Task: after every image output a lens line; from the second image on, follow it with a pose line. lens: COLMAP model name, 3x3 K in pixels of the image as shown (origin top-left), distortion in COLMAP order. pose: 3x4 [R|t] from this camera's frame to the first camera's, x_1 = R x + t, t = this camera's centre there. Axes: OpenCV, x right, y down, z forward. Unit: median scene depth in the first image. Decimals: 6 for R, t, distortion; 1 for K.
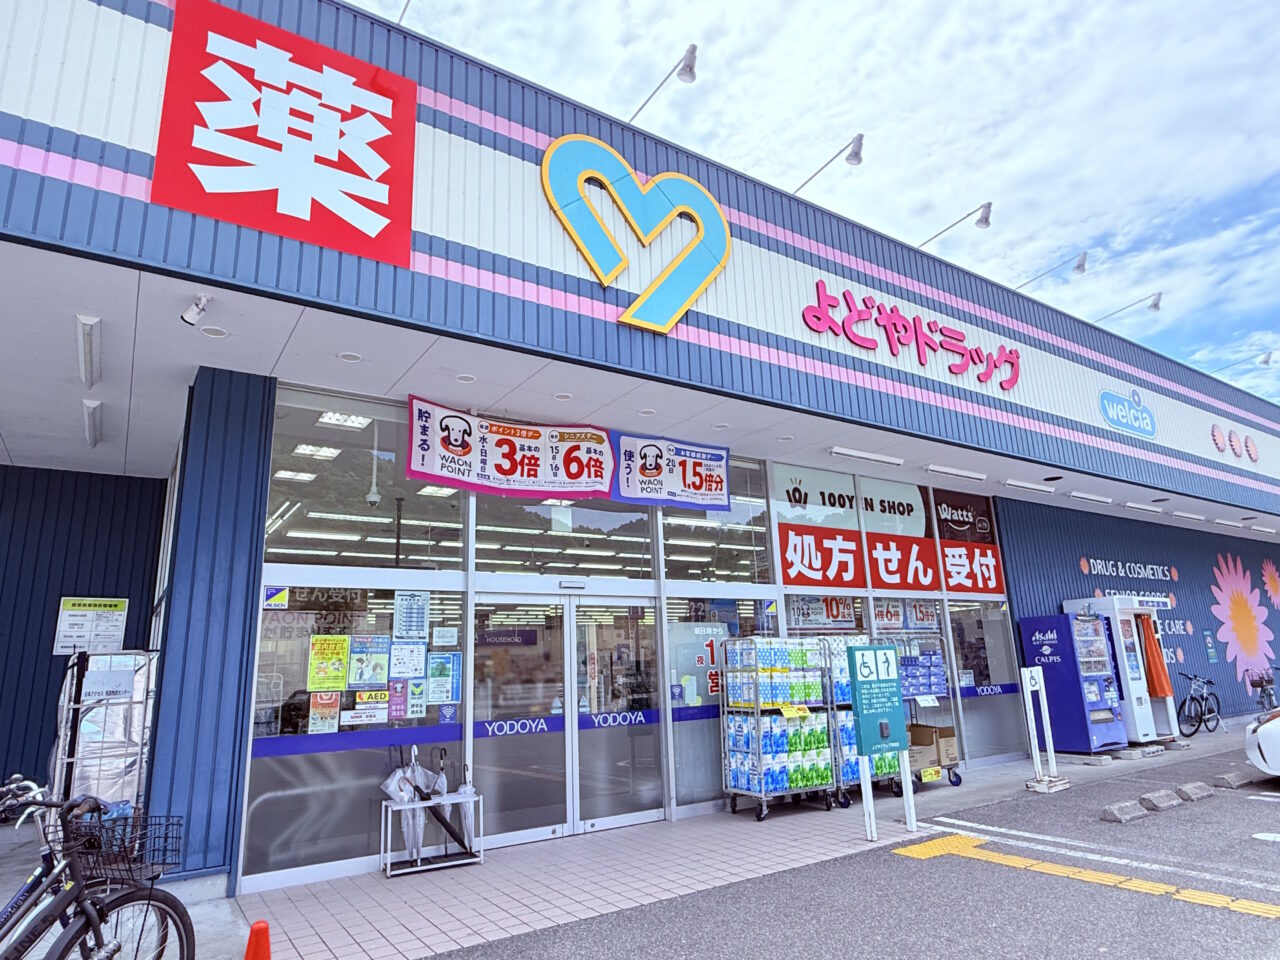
lens RADIAL K [[753.9, 0, 640.0], [0, 753.9, 480.0], [0, 0, 1]] dist [0.029118, -0.000629]
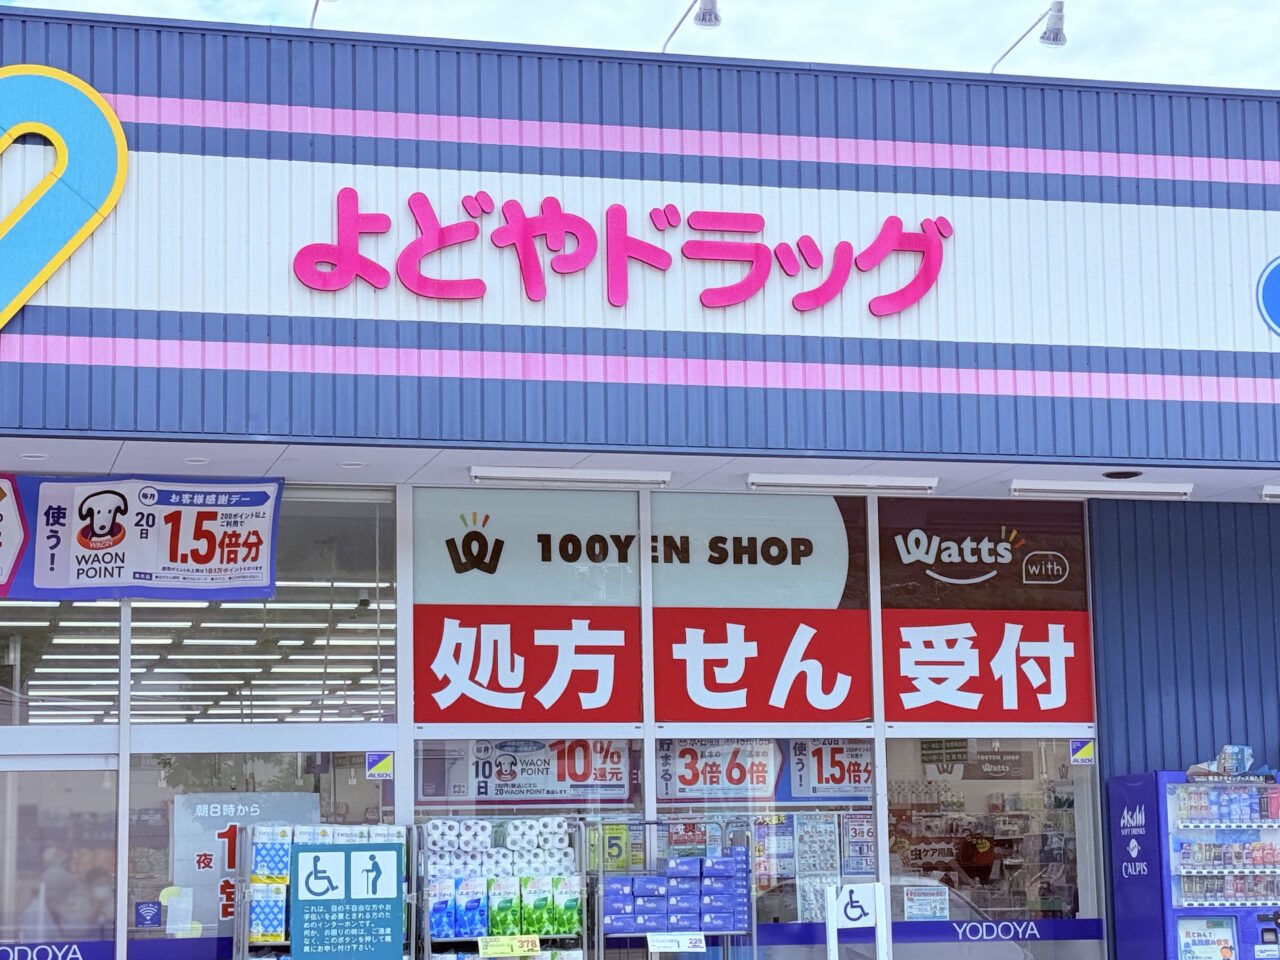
lens RADIAL K [[2619.6, 0, 640.0], [0, 2619.6, 480.0], [0, 0, 1]] dist [0.177012, 0.167616]
pose [[0.940127, -0.027012, -0.339753, 0.923078], [0.062987, 0.993453, 0.095308, -0.188810], [0.334954, -0.111001, 0.935673, -0.634766]]
